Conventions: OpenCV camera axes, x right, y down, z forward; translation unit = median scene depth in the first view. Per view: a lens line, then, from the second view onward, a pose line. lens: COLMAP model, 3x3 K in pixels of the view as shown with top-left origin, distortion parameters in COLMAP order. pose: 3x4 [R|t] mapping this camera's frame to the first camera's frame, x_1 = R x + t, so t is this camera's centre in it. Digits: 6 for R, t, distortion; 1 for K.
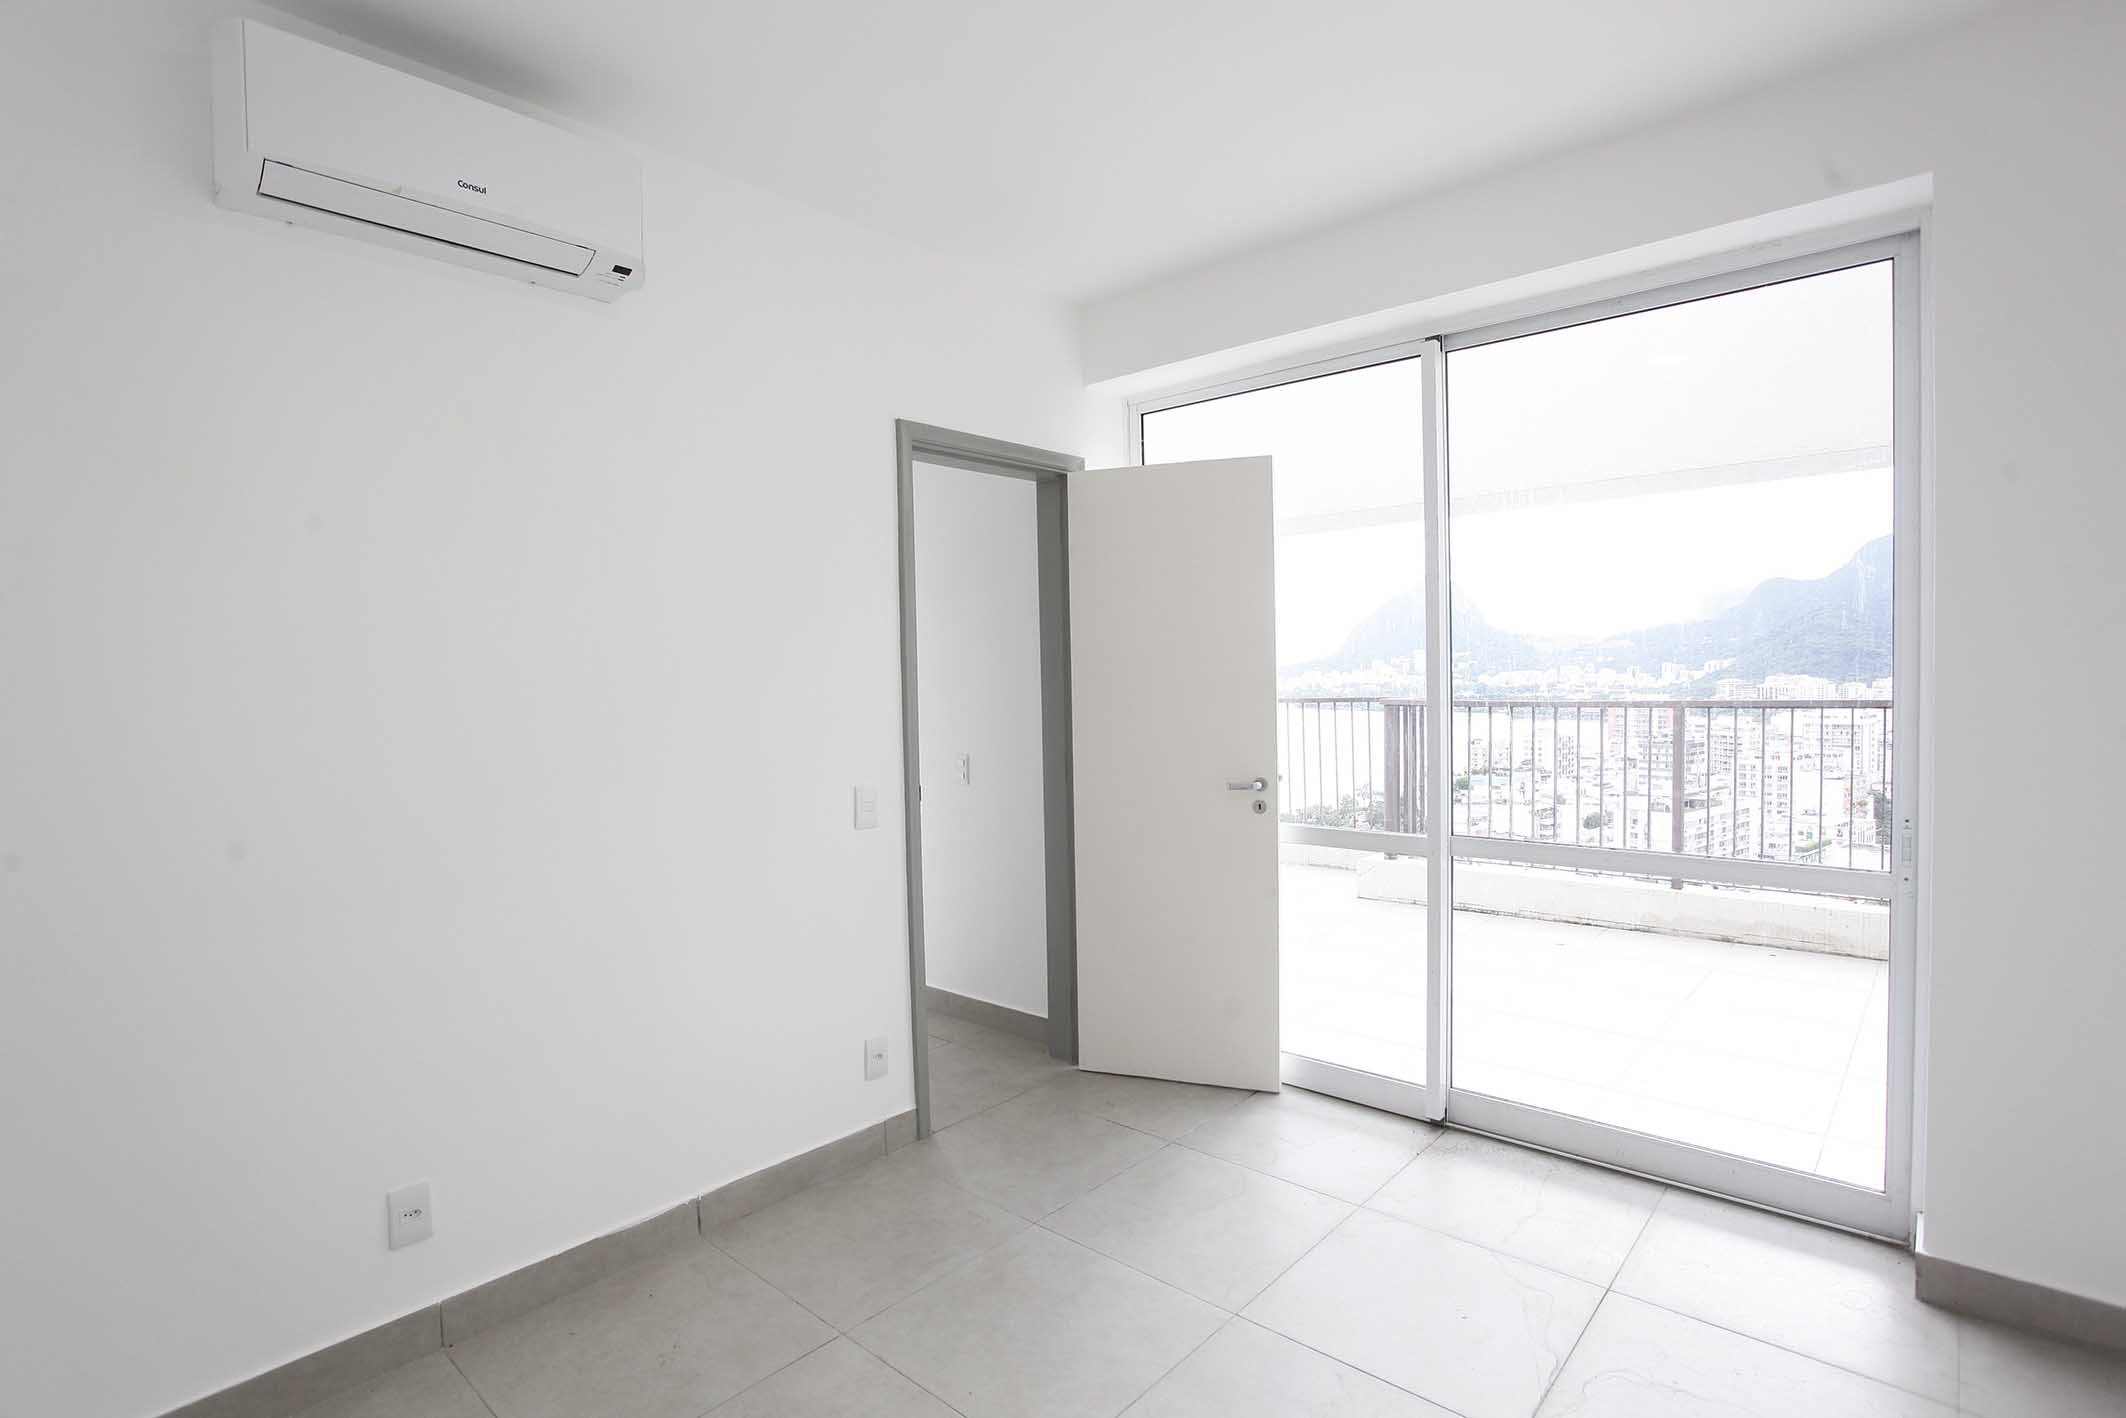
lens RADIAL K [[1042.2, 0, 1053.7], [0, 1042.2, 713.9], [0, 0, 1]] dist [-0.074395, 0.034038]
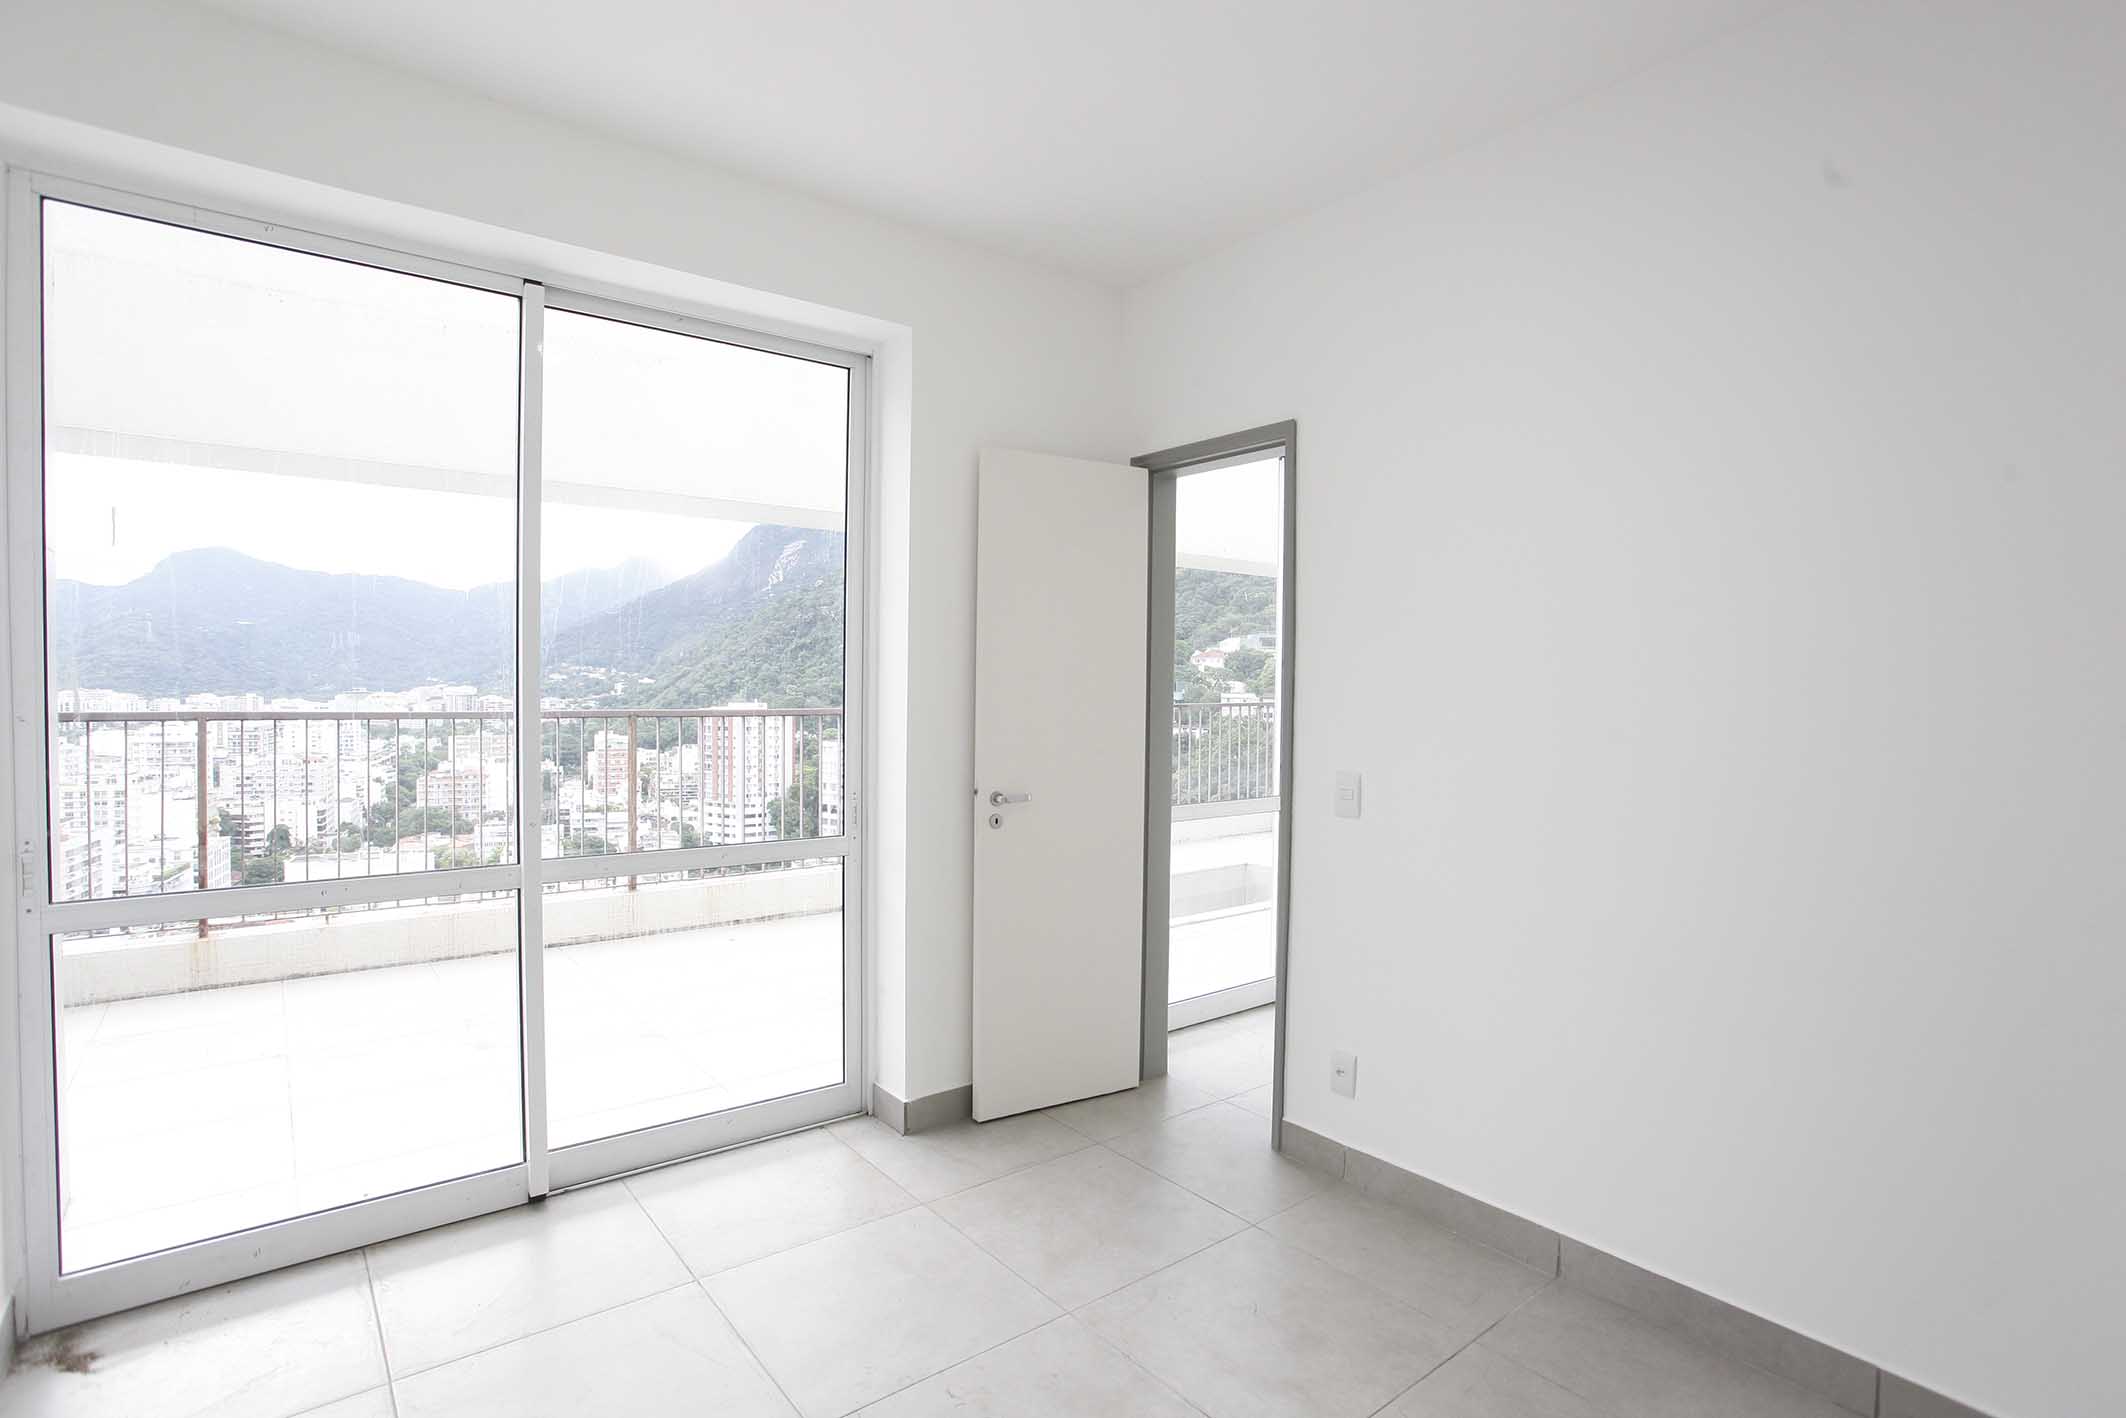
lens RADIAL K [[1042.2, 0, 1053.7], [0, 1042.2, 713.9], [0, 0, 1]] dist [-0.074395, 0.034038]
pose [[0.169371, -0.007296, 0.985525, -0.388345], [0.023321, 0.999722, 0.003393, -0.002425], [-0.985276, 0.022409, 0.169495, 0.413681]]
